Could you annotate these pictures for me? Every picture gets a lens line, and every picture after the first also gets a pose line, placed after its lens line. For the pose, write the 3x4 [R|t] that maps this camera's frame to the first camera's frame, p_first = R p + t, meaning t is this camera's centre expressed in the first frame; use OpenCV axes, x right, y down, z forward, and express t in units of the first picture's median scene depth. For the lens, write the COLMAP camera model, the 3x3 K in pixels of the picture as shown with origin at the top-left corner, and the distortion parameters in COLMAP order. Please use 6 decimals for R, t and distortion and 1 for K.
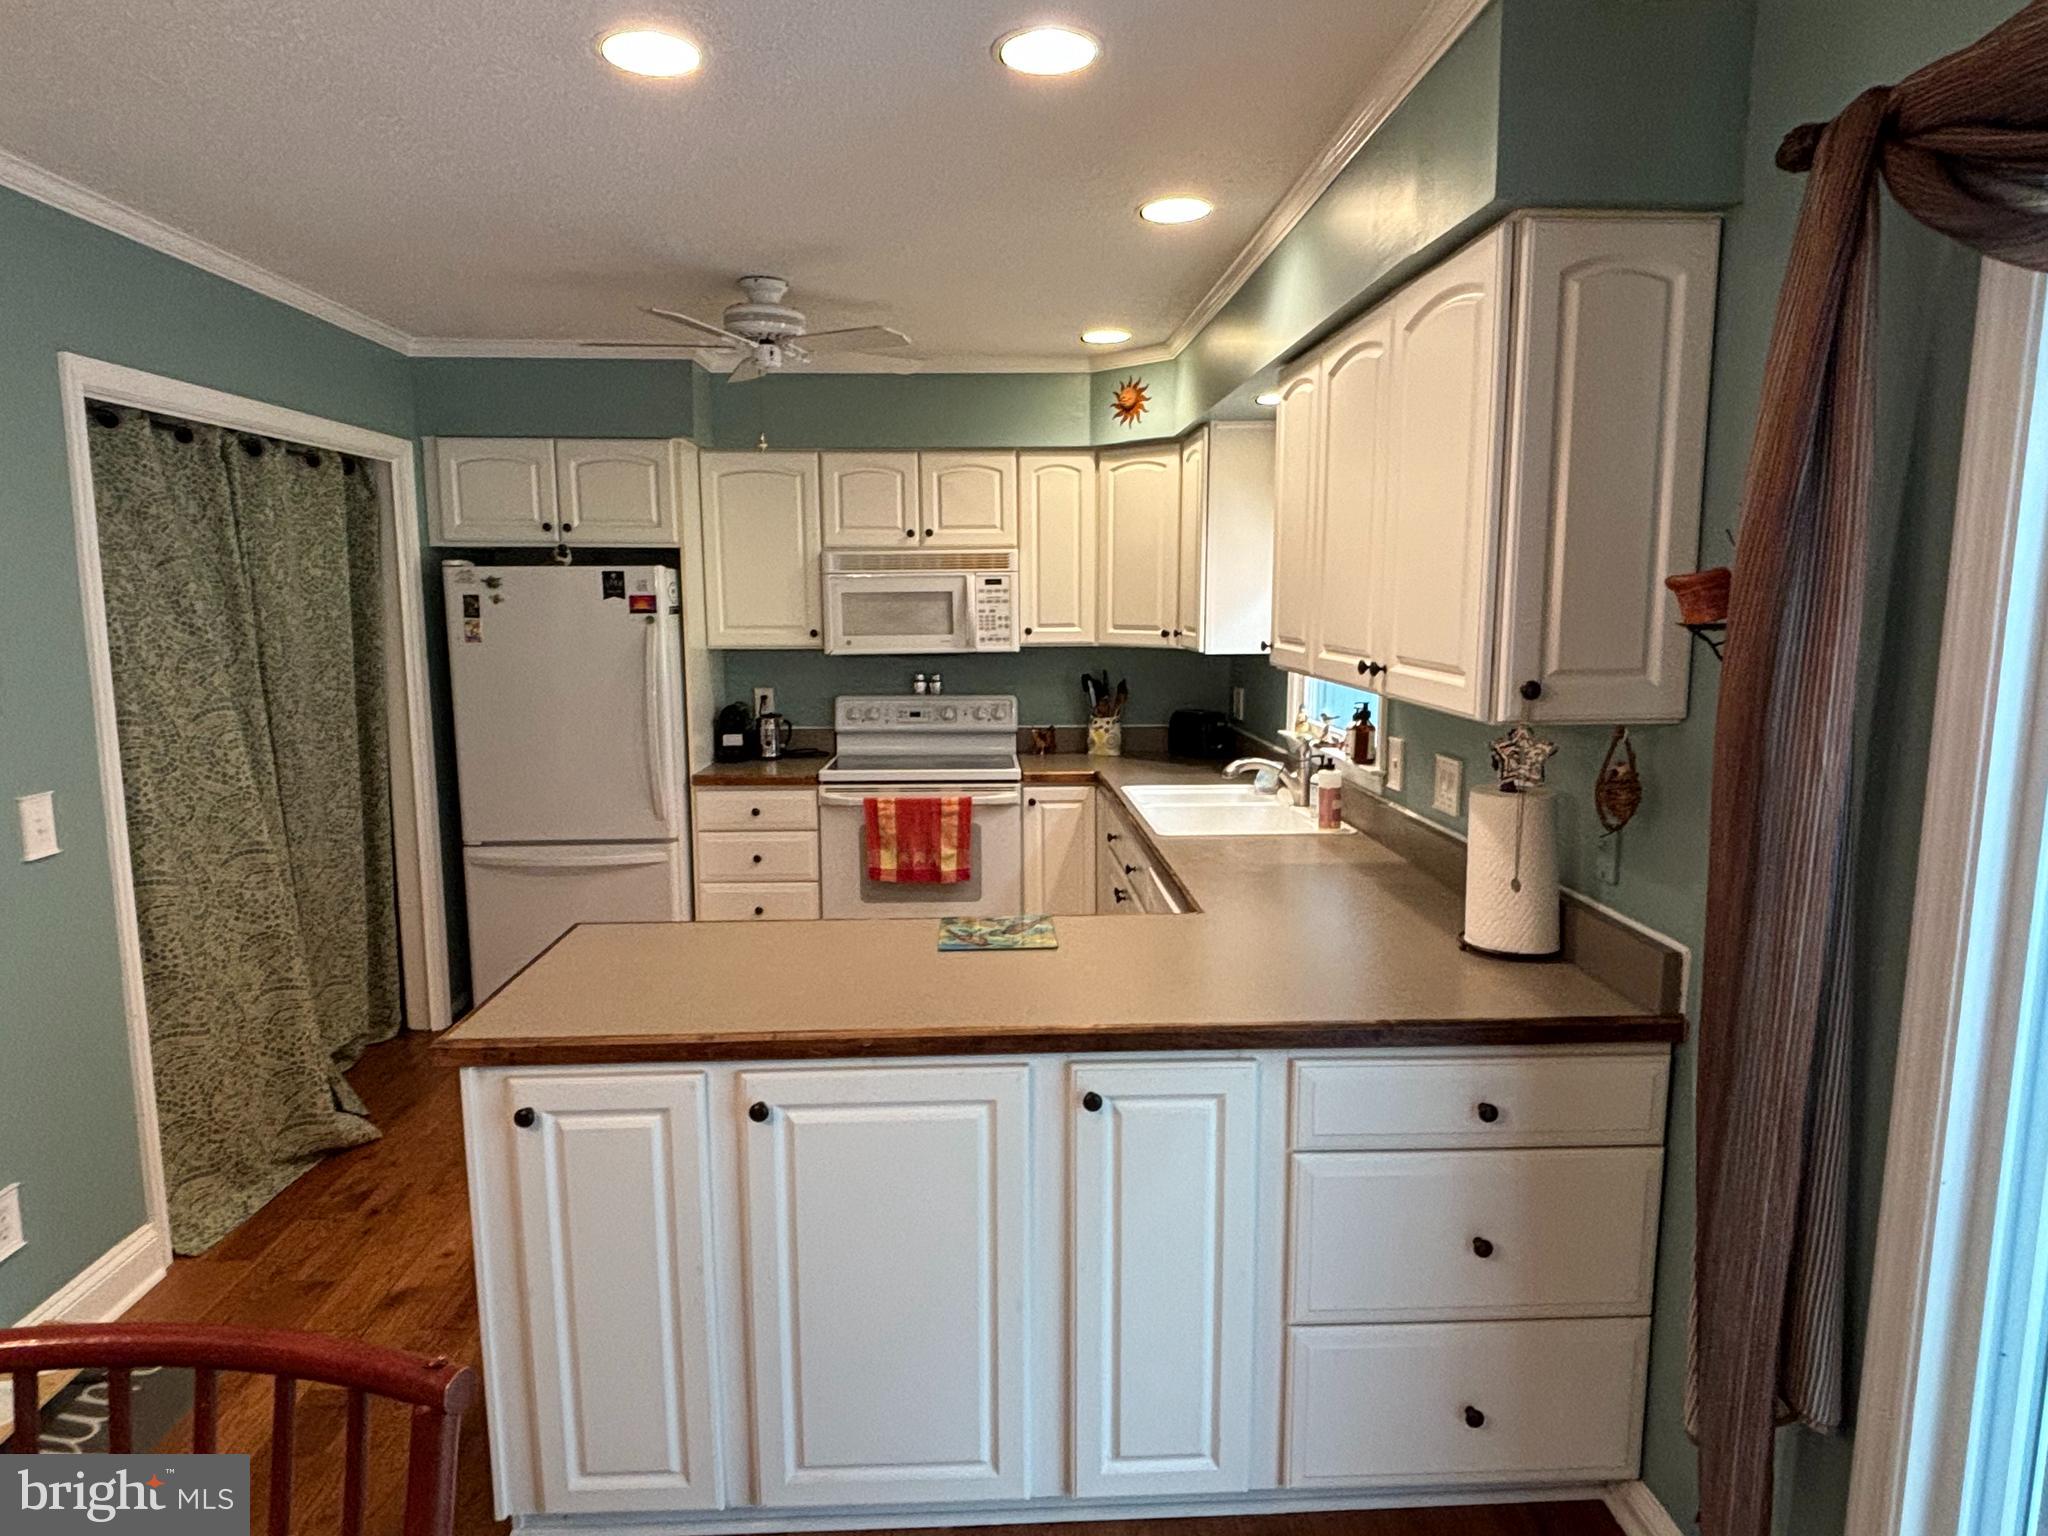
lens RADIAL K [[1216.4, 0, 1036.9], [0, 1216.4, 772.6], [0, 0, 1]] dist [0.018140, -0.018358]
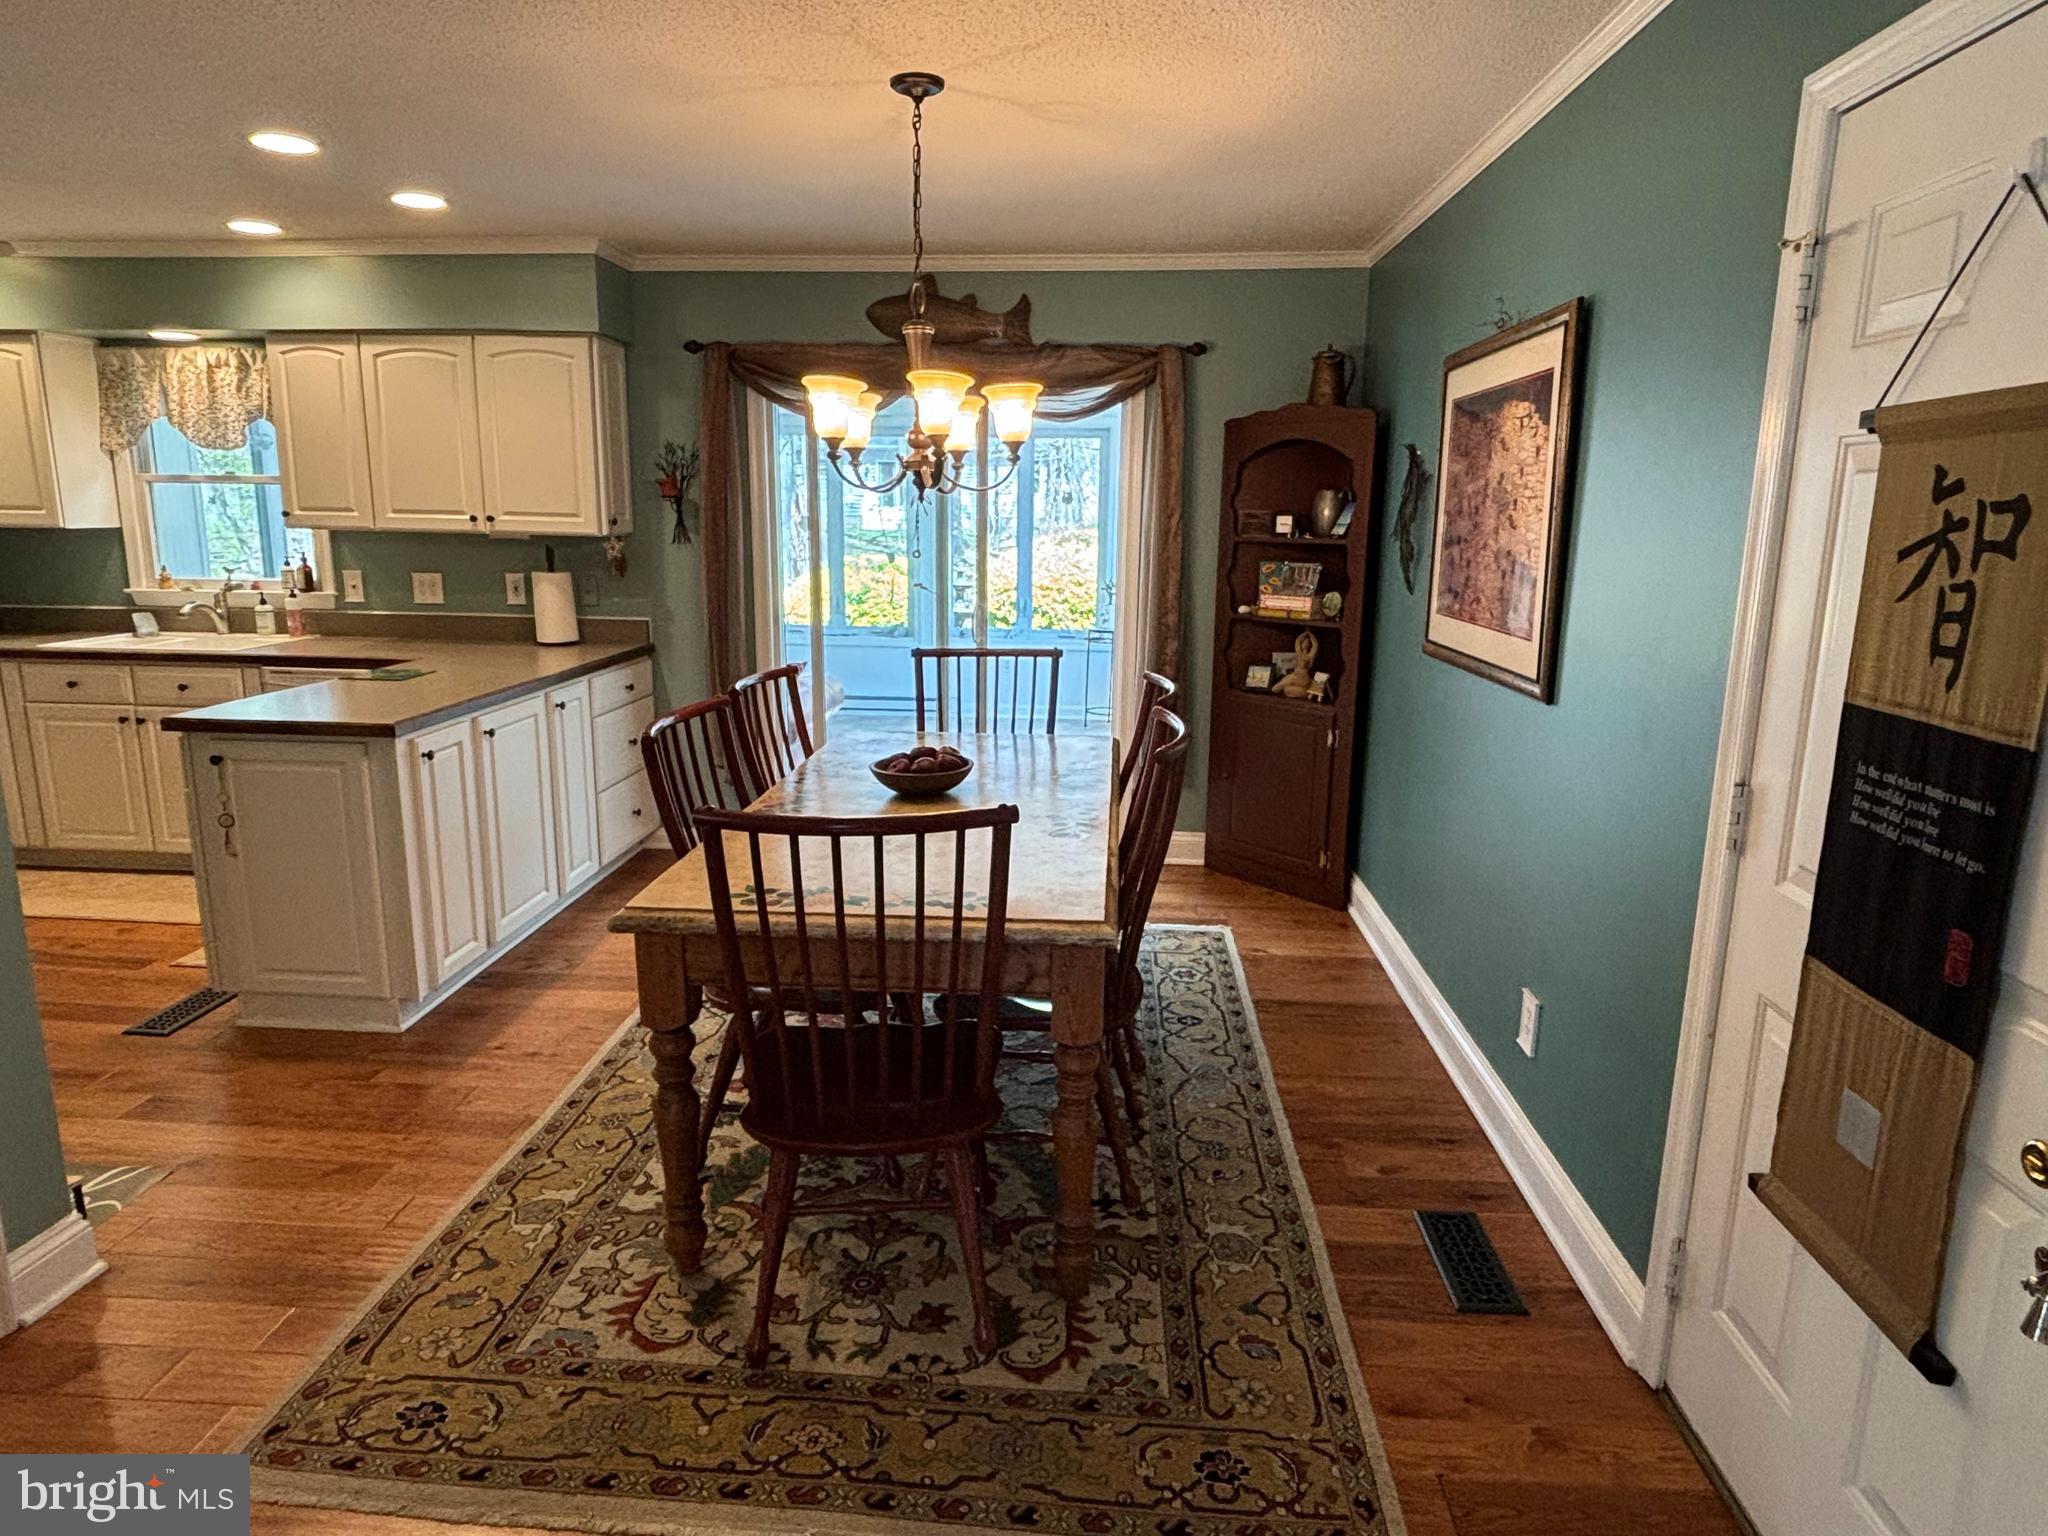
lens RADIAL K [[1216.4, 0, 1010.0], [0, 1216.4, 766.6], [0, 0, 1]] dist [0.018140, -0.018358]
pose [[0.126954, -0.200804, 0.971370, -0.880218], [0.132552, 0.973945, 0.184013, 0.031356], [-0.983012, 0.105396, 0.150263, -0.068936]]
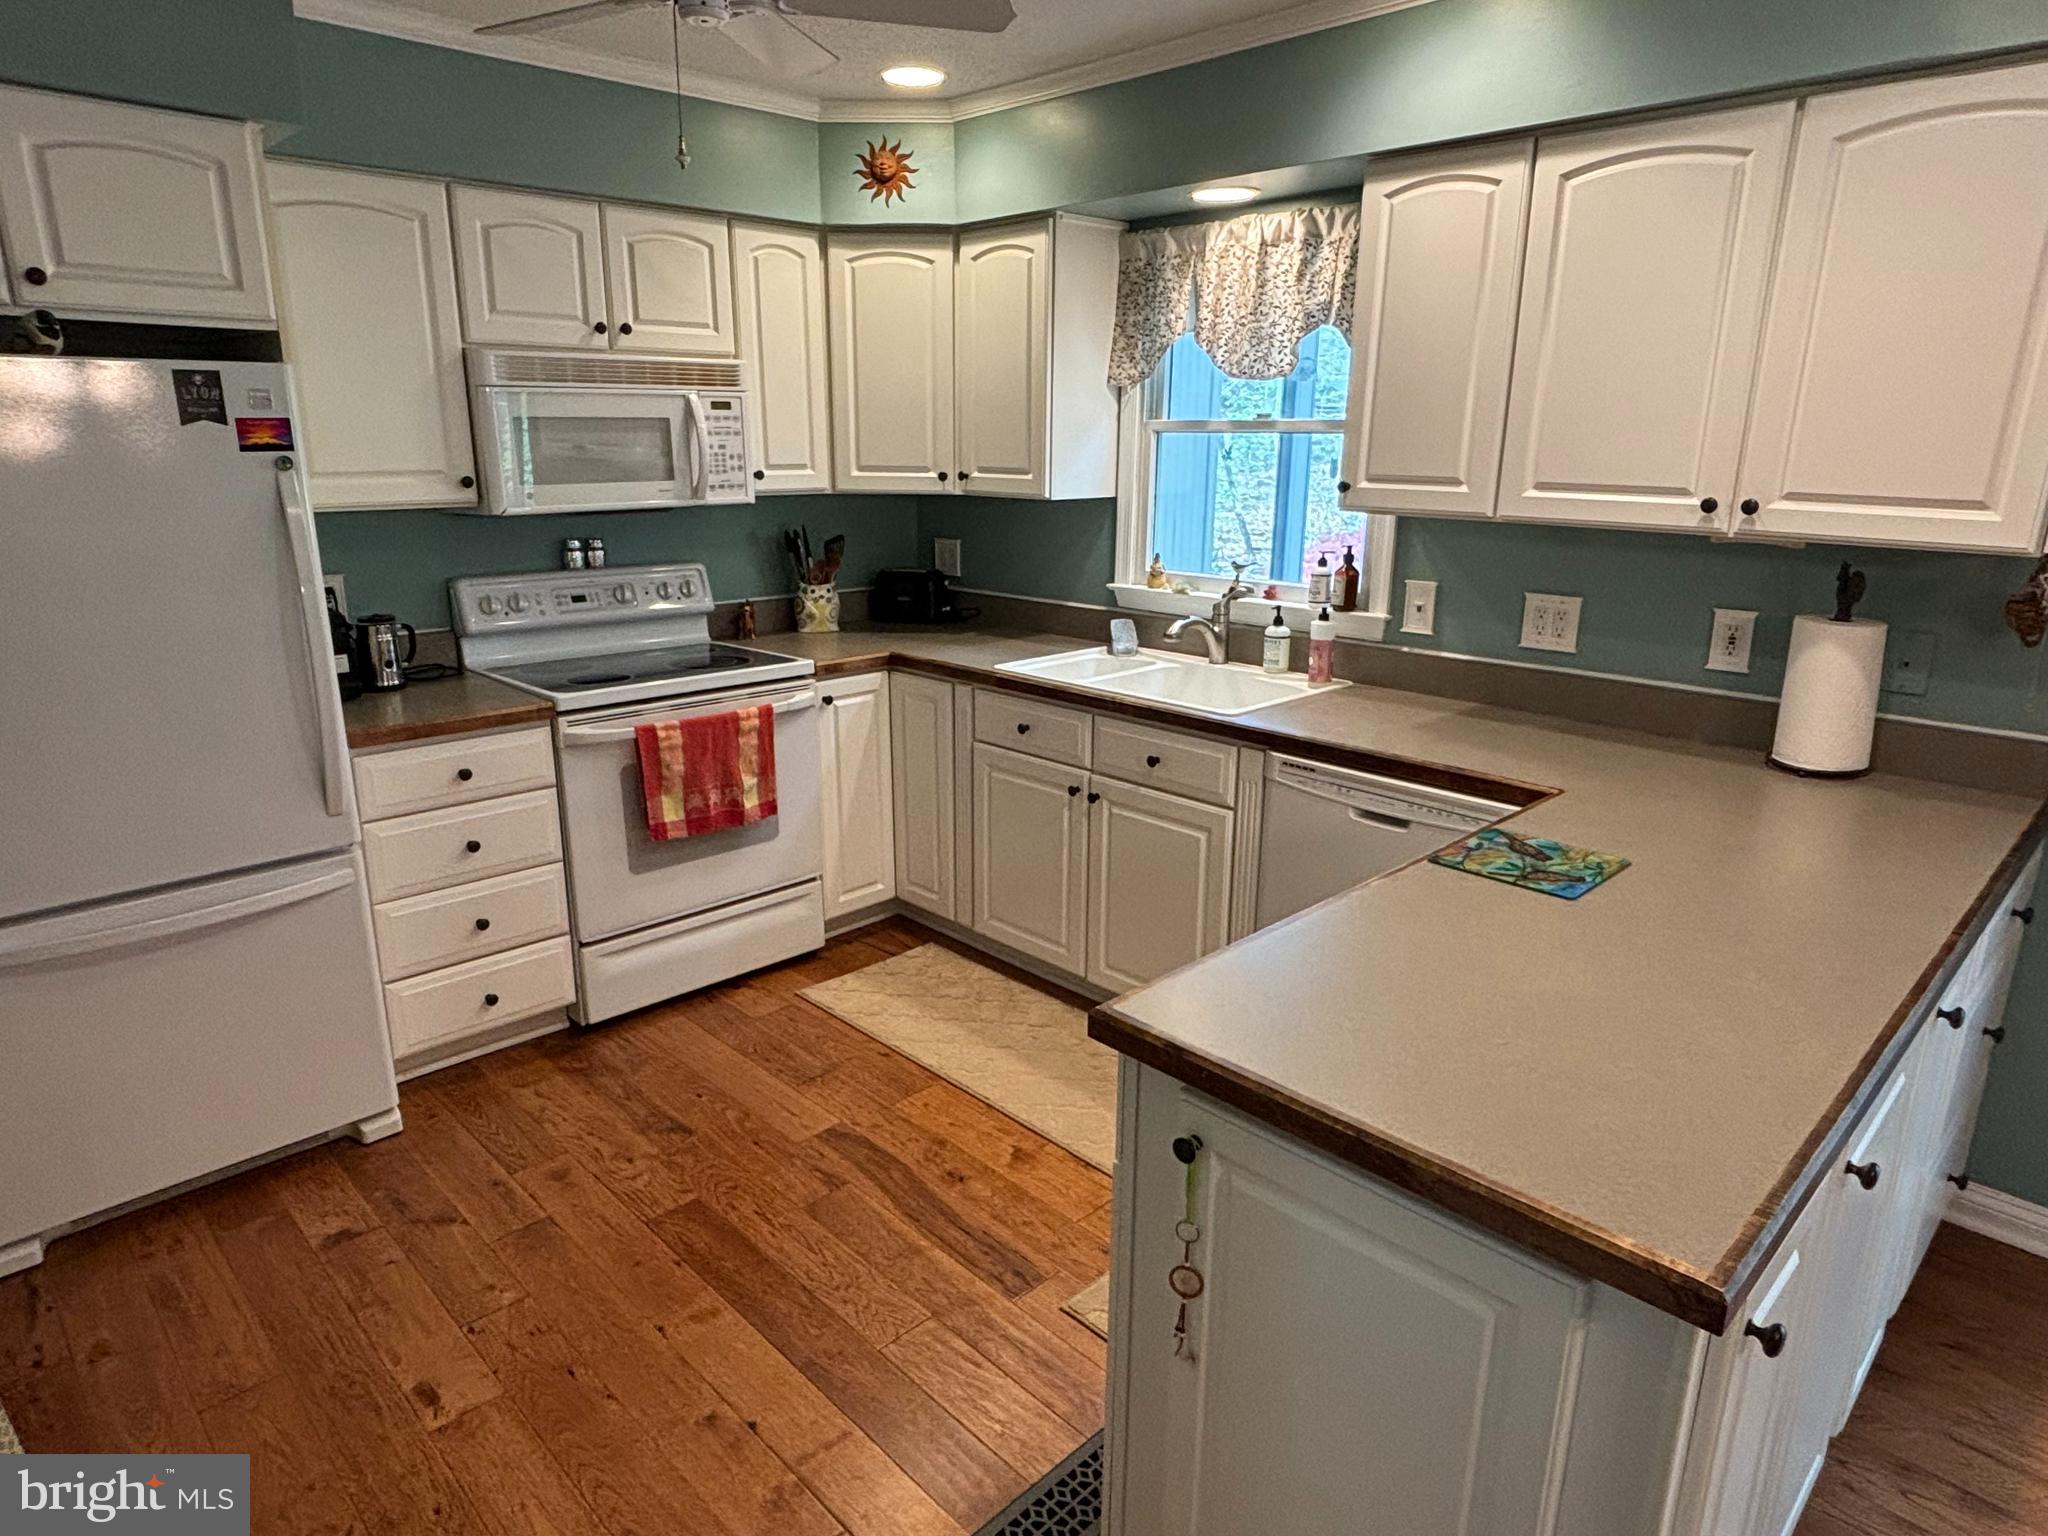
lens RADIAL K [[1216.4, 0, 1017.5], [0, 1216.4, 764.6], [0, 0, 1]] dist [0.018140, -0.018358]
pose [[0.746804, -0.168293, 0.643398, -0.416564], [0.088484, 0.983995, 0.154678, -0.044135], [-0.659131, -0.058583, 0.749743, 0.334480]]
